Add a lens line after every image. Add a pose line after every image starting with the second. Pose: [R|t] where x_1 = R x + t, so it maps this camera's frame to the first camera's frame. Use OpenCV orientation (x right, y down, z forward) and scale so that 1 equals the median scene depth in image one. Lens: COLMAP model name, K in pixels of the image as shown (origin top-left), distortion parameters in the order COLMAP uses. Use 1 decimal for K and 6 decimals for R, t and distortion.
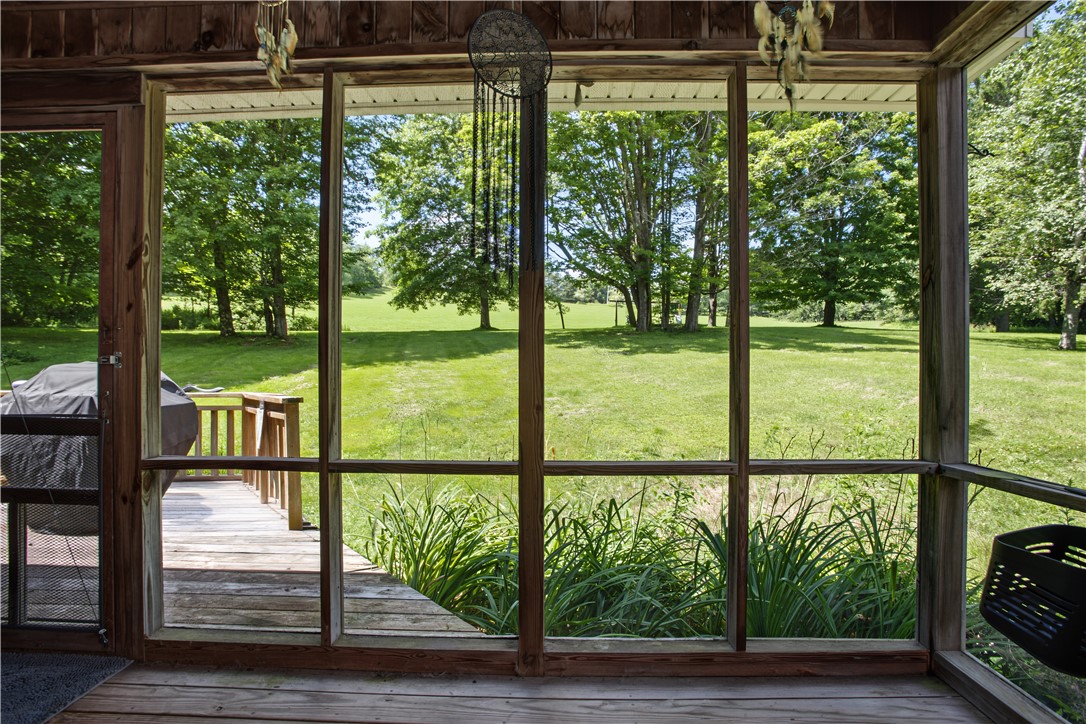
lens RADIAL K [[546.1, 0, 544.6], [0, 546.1, 383.3], [0, 0, 1]] dist [-0.119864, 0.057421]
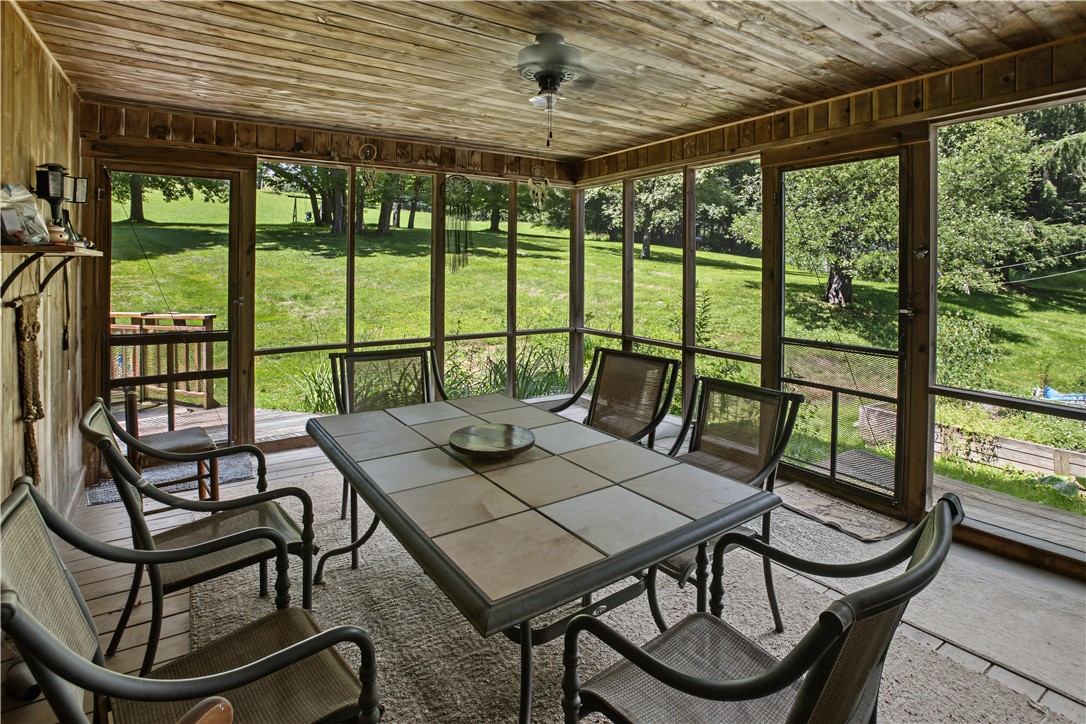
lens RADIAL K [[519.3, 0, 543.0], [0, 519.3, 362.0], [0, 0, 1]] dist [-0.000307, -0.000041]
pose [[0.829807, -0.097498, 0.549468, -0.177299], [0.009042, 0.986840, 0.161449, -0.022648], [-0.557977, -0.129003, 0.819768, -0.229638]]
